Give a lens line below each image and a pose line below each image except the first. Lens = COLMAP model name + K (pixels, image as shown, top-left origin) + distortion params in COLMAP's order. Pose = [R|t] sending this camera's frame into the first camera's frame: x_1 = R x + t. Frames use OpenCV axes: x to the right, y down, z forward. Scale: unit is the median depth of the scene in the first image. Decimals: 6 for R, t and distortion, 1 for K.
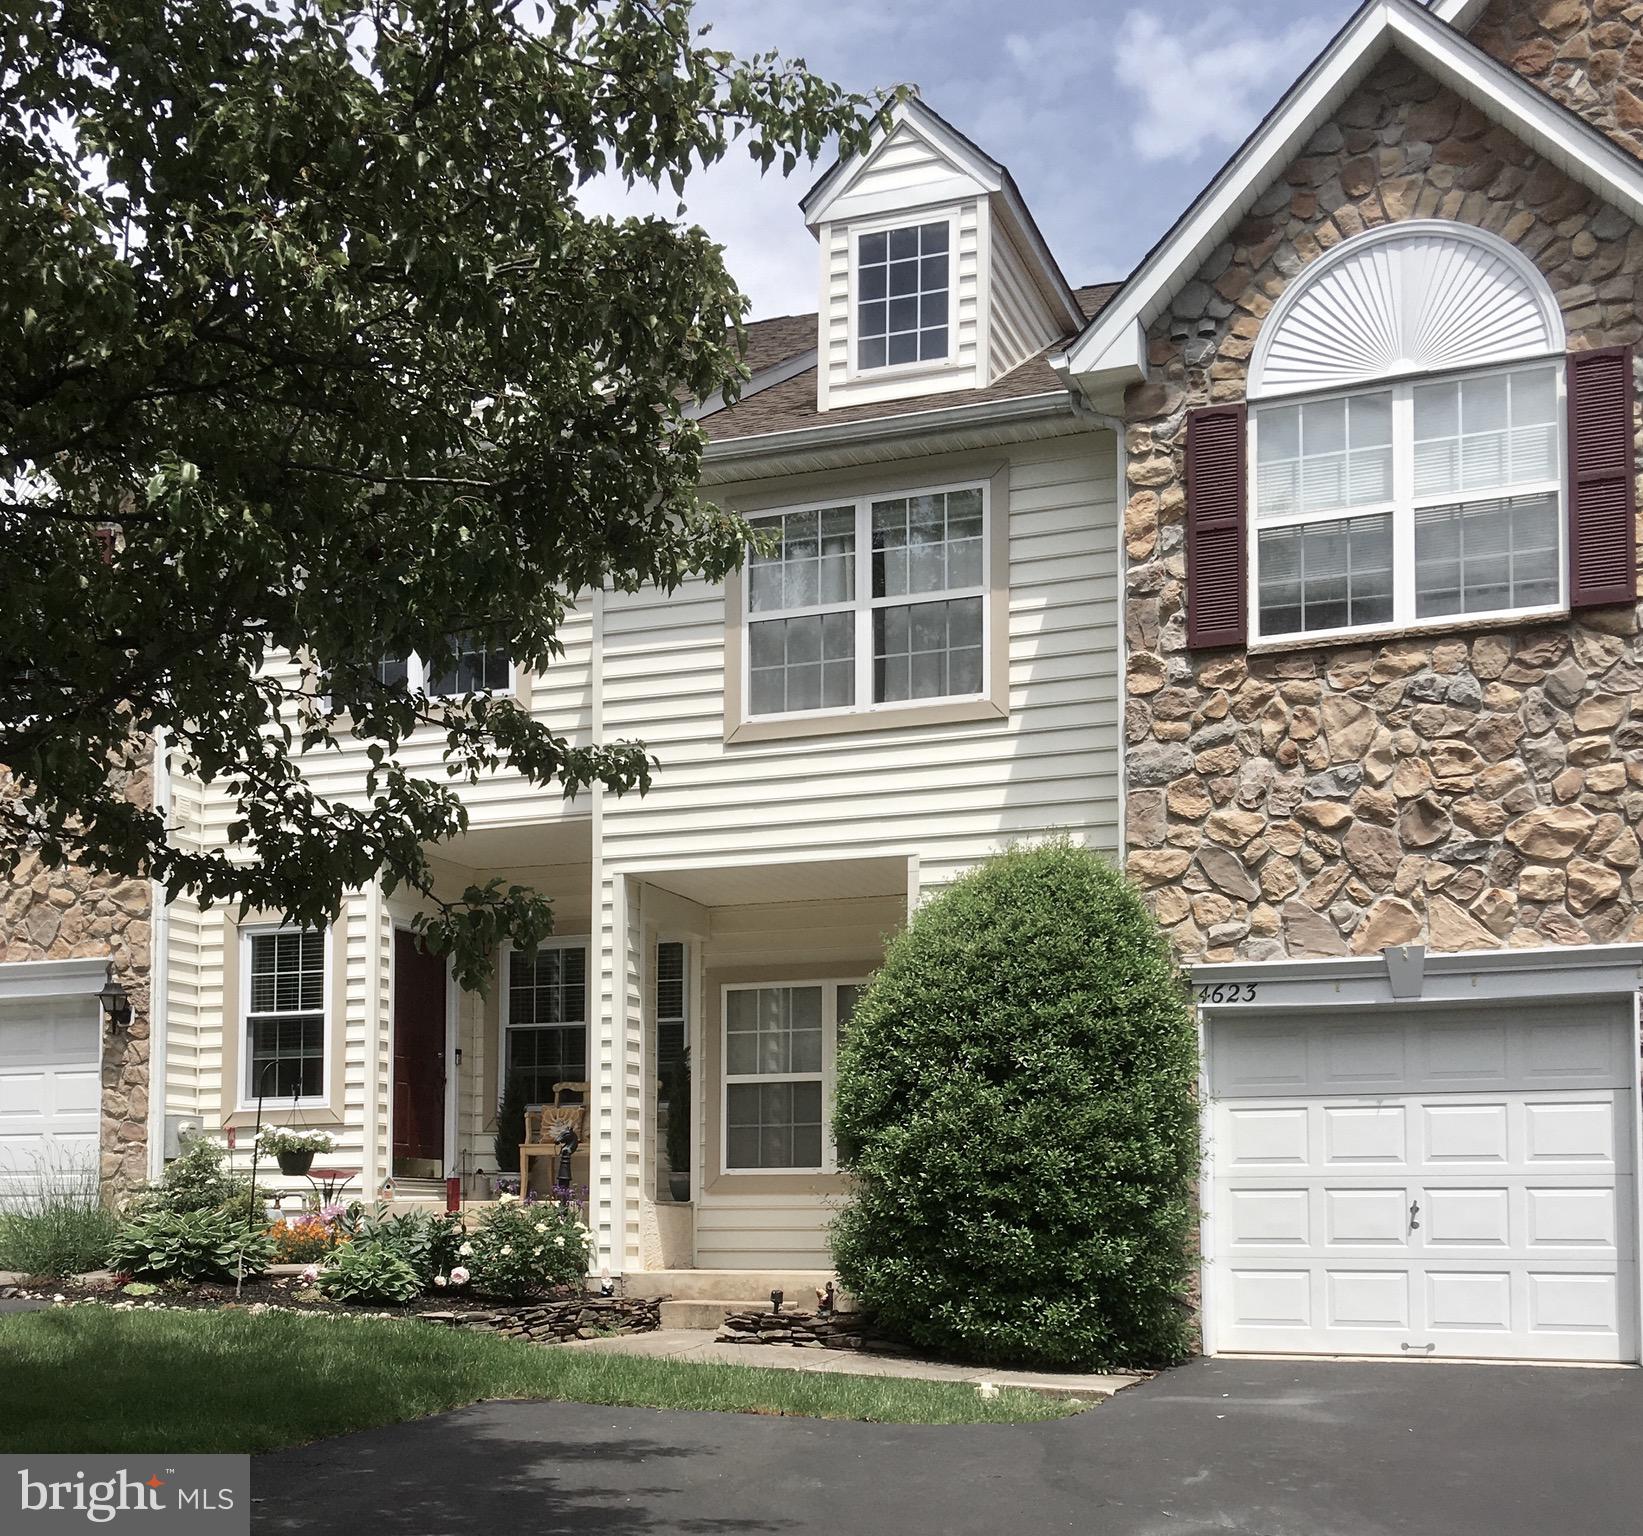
lens RADIAL K [[2275.9, 0, 821.5], [0, 2275.9, 768.0], [0, 0, 1]] dist [0.022283, -0.240212]
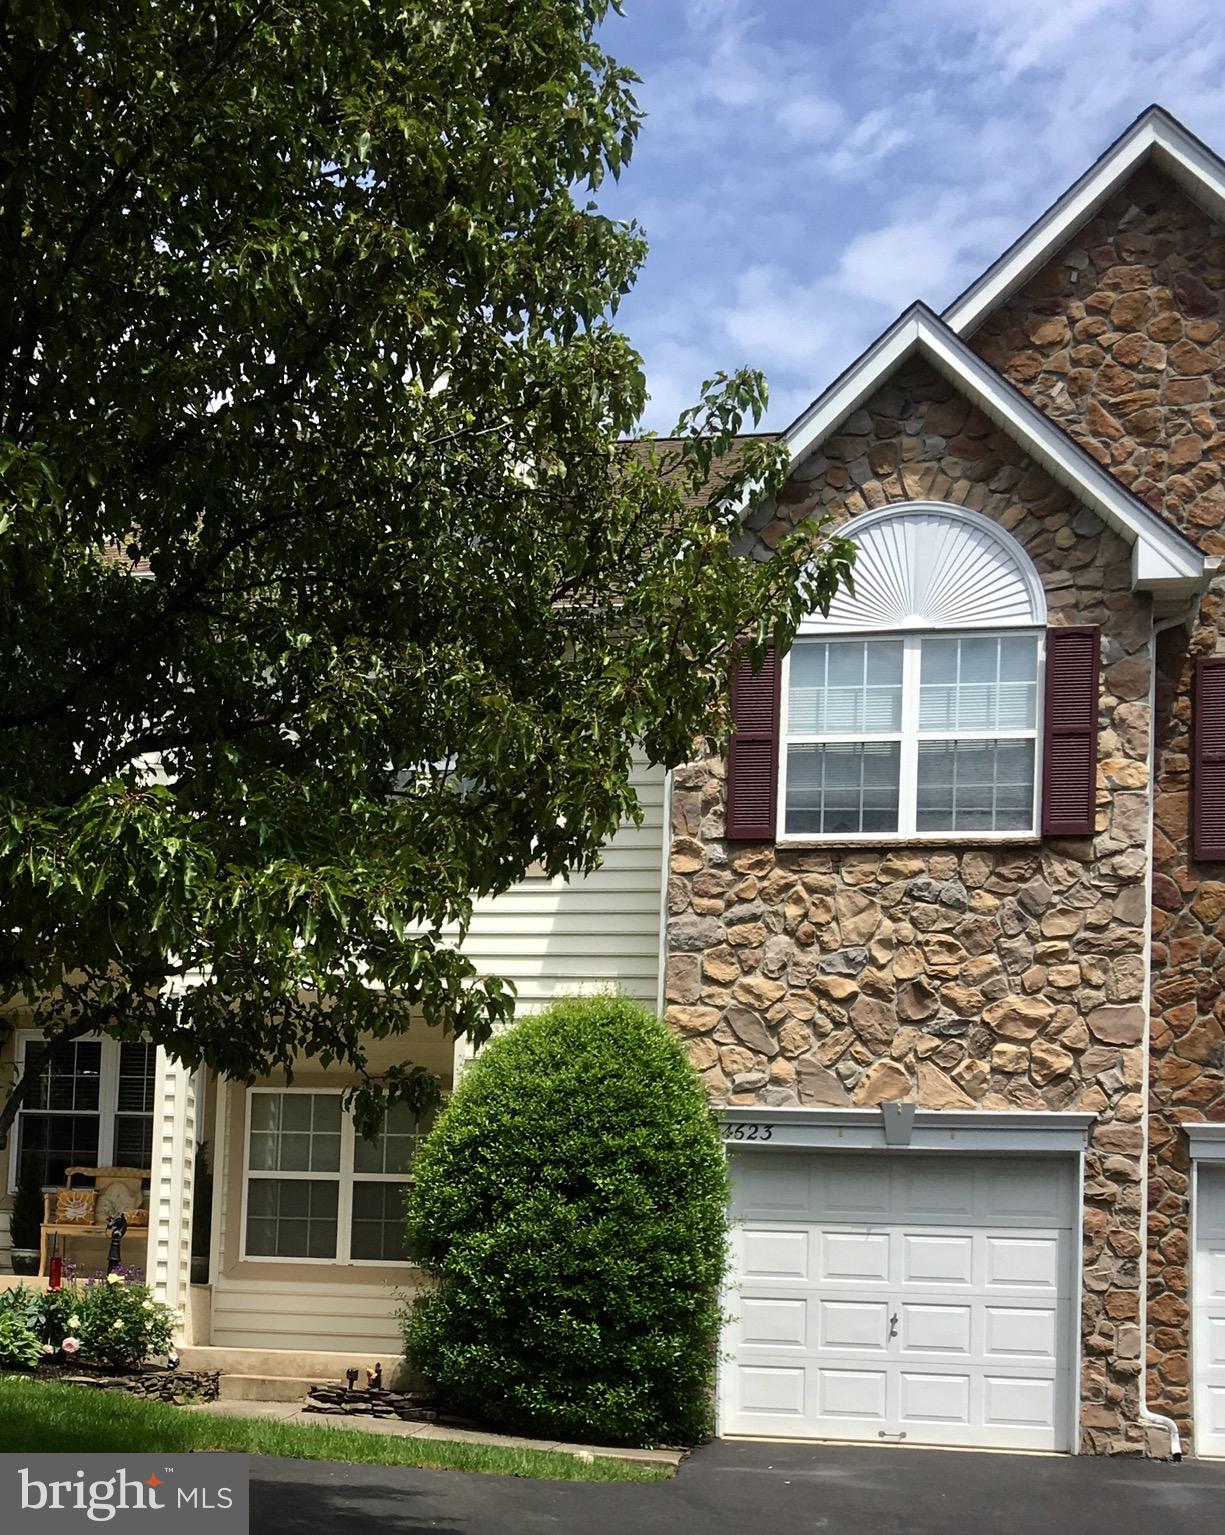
lens RADIAL K [[2135.8, 0, 612.5], [0, 2135.8, 767.5], [0, 0, 1]] dist [0.062415, -0.460108]
pose [[0.984075, 0.079480, 0.158993, -0.087653], [-0.071121, 0.995804, -0.057594, -0.022667], [-0.162904, 0.045369, 0.985598, -0.111212]]
